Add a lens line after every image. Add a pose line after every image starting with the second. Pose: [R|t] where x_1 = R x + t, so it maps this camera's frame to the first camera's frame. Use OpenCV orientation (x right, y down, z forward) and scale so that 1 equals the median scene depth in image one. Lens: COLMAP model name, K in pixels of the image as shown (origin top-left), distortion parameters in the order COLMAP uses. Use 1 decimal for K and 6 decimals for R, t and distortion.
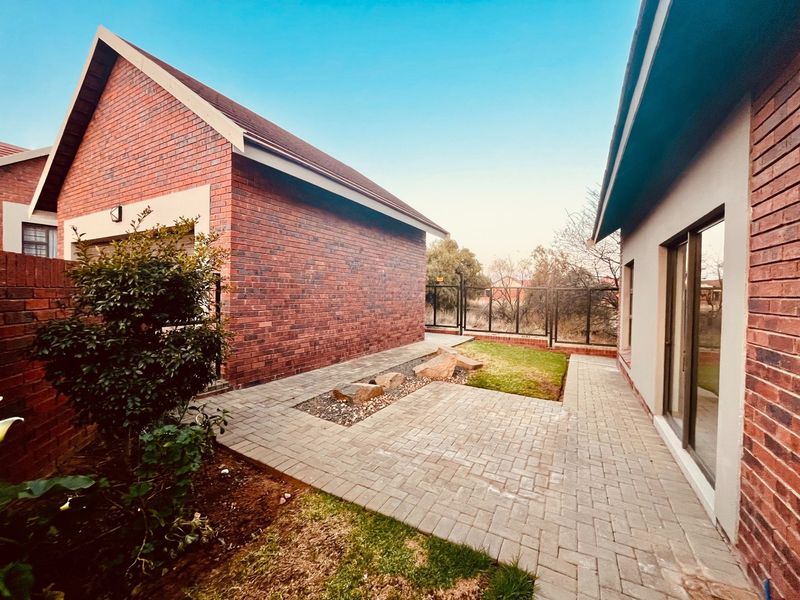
lens RADIAL K [[326.0, 0, 396.8], [0, 326.0, 298.6], [0, 0, 1]] dist [-0.002585, 0.000557]
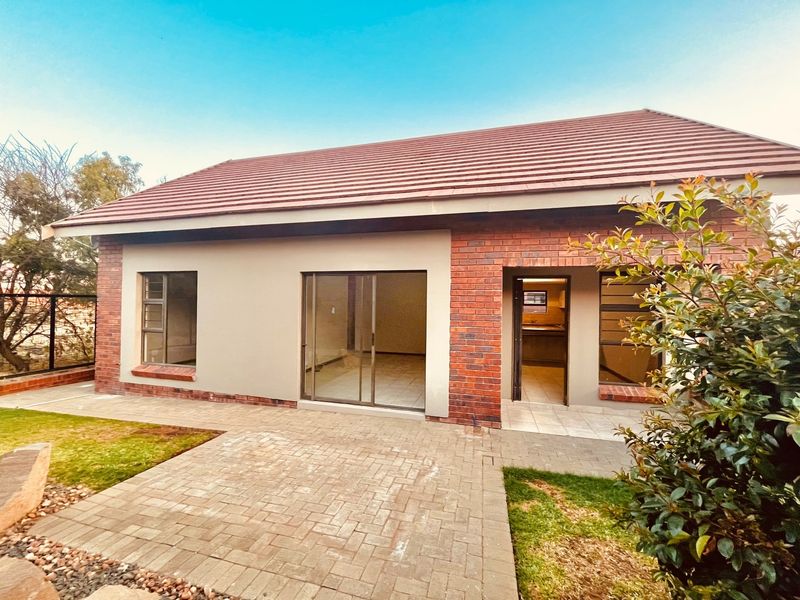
lens RADIAL K [[326.0, 0, 397.5], [0, 326.0, 300.4], [0, 0, 1]] dist [-0.002585, 0.000557]
pose [[-0.235831, -0.014955, 0.971679, -0.543417], [0.001709, 0.999874, 0.015804, -0.063872], [-0.971793, 0.005388, -0.235775, 0.878654]]
